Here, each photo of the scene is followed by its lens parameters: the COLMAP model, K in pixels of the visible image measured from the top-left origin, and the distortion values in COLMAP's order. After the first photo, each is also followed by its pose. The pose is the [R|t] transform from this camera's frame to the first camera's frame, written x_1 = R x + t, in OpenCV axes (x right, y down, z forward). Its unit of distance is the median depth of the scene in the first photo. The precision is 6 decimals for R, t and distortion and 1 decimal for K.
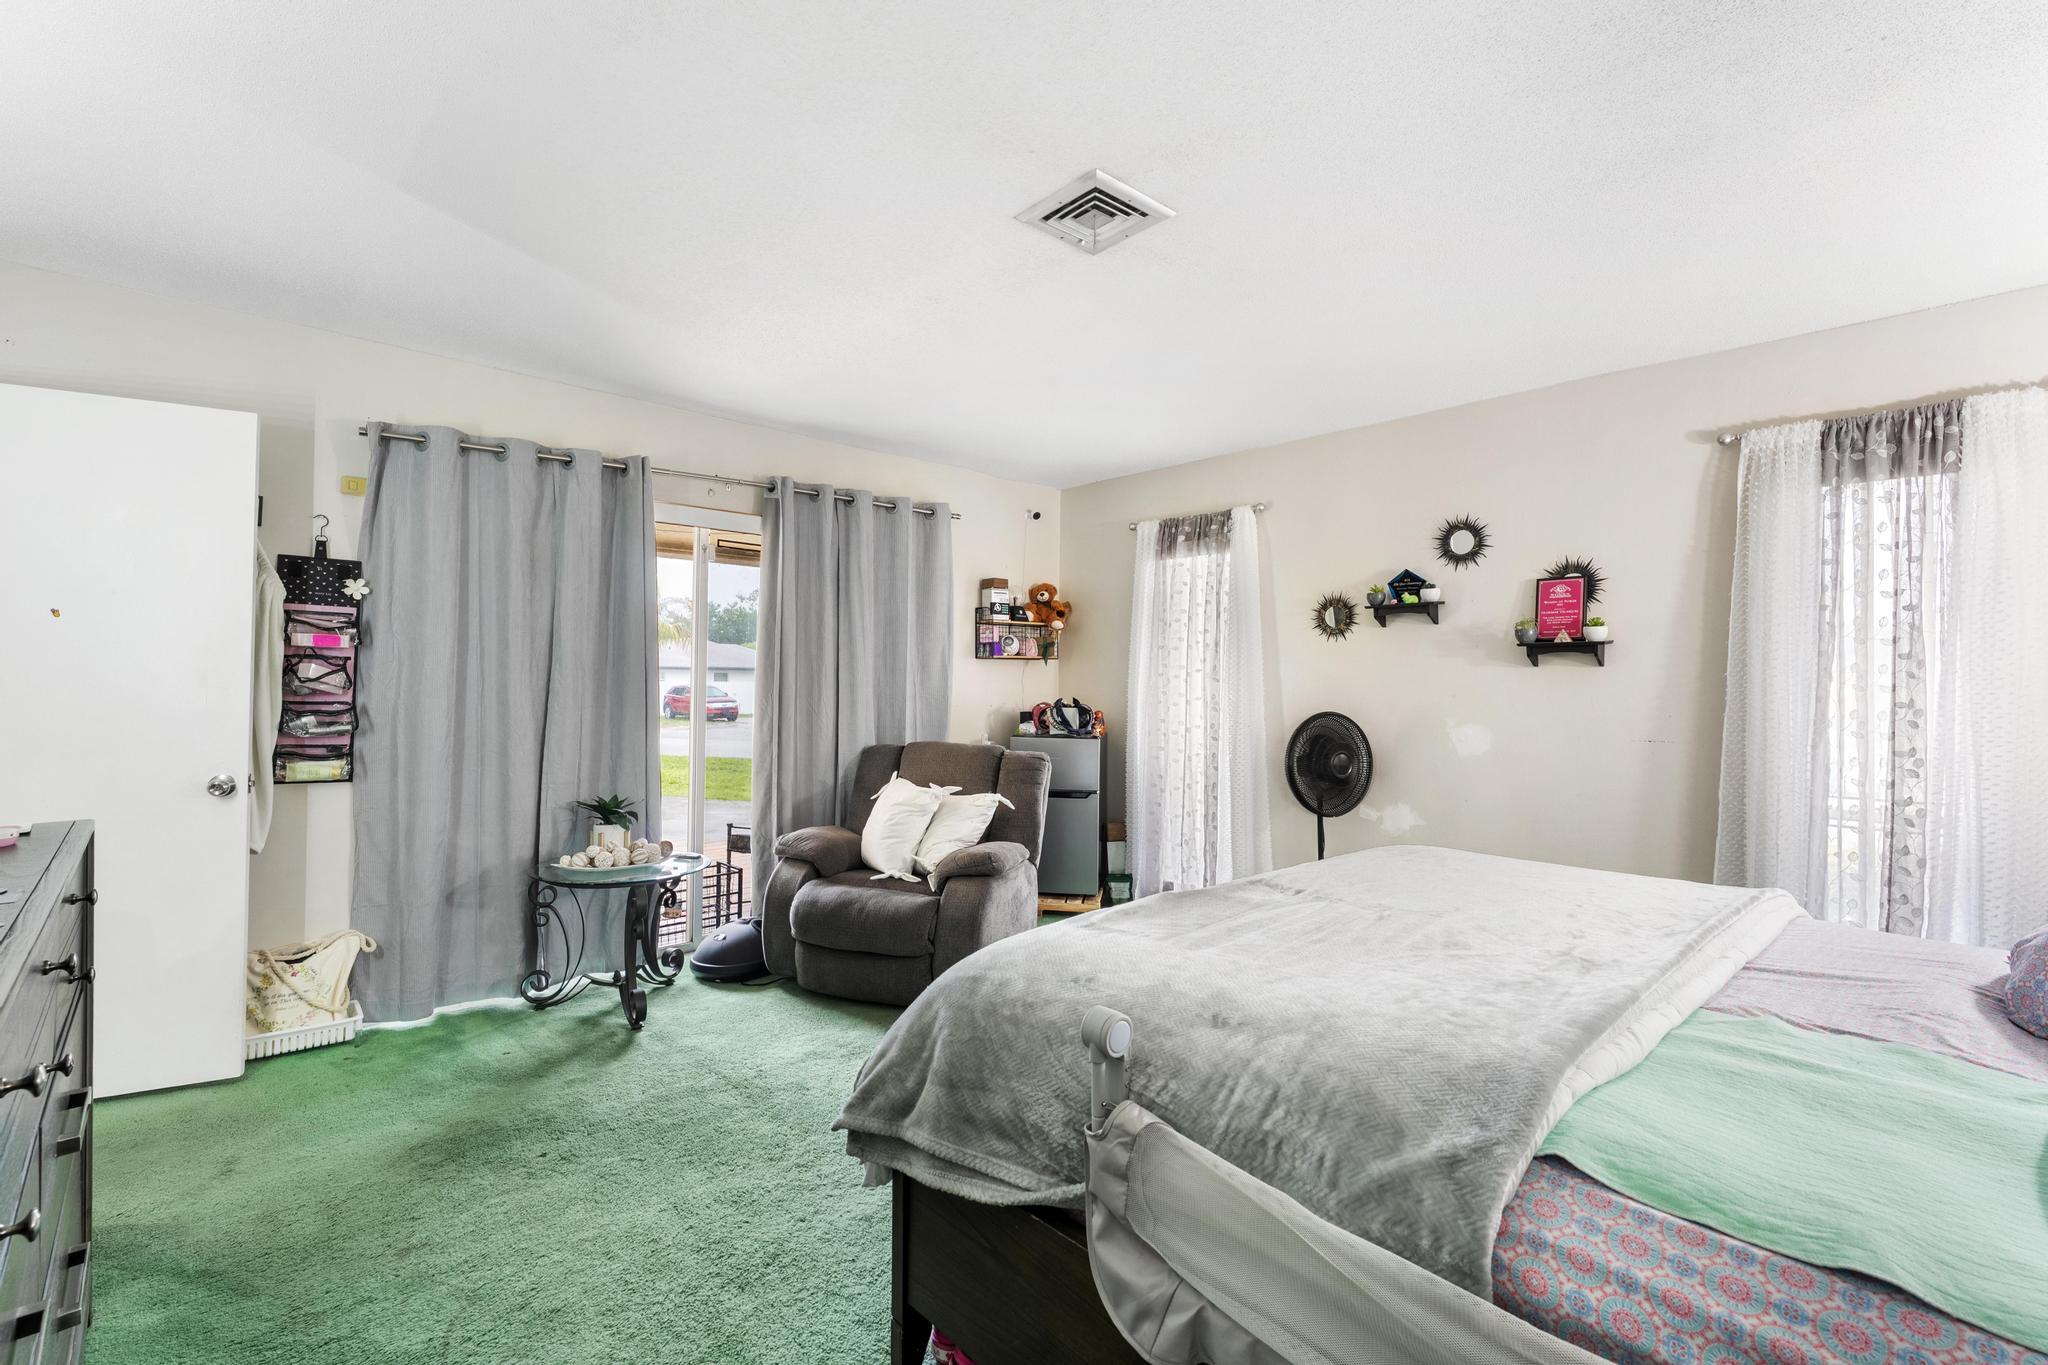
lens RADIAL K [[895.7, 0, 1024.0], [0, 895.7, 682.5], [0, 0, 1]] dist [0.000903, 0.000073]
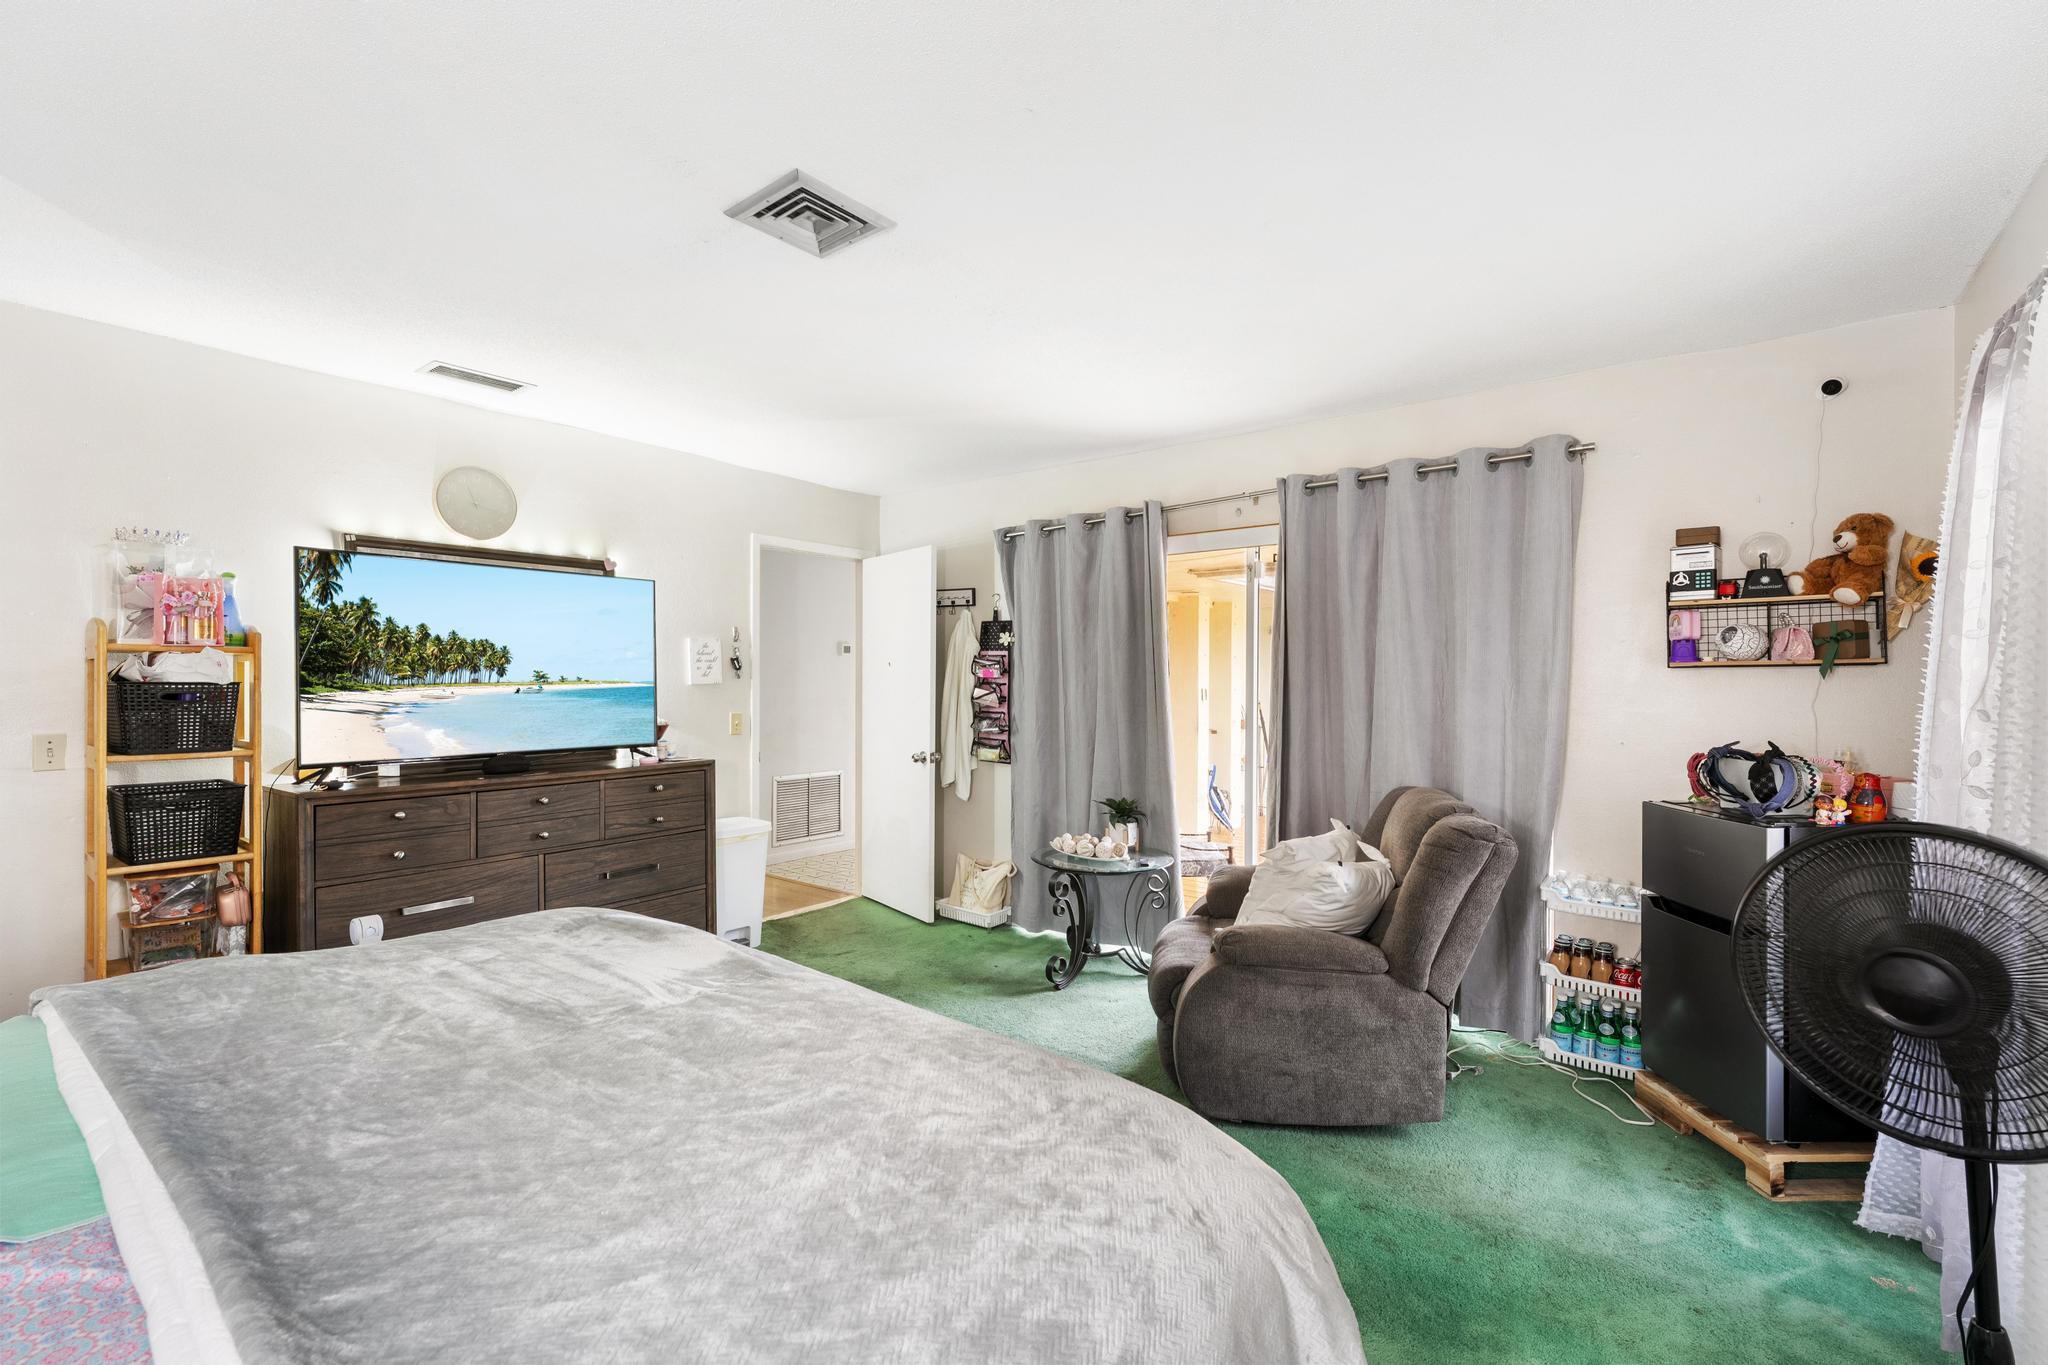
lens RADIAL K [[895.7, 0, 1024.0], [0, 895.7, 682.5], [0, 0, 1]] dist [0.000903, 0.000073]
pose [[0.158394, -0.001990, -0.987374, 0.611966], [0.002803, 0.999995, -0.001566, -0.021199], [0.987372, -0.002519, 0.158399, 0.616697]]
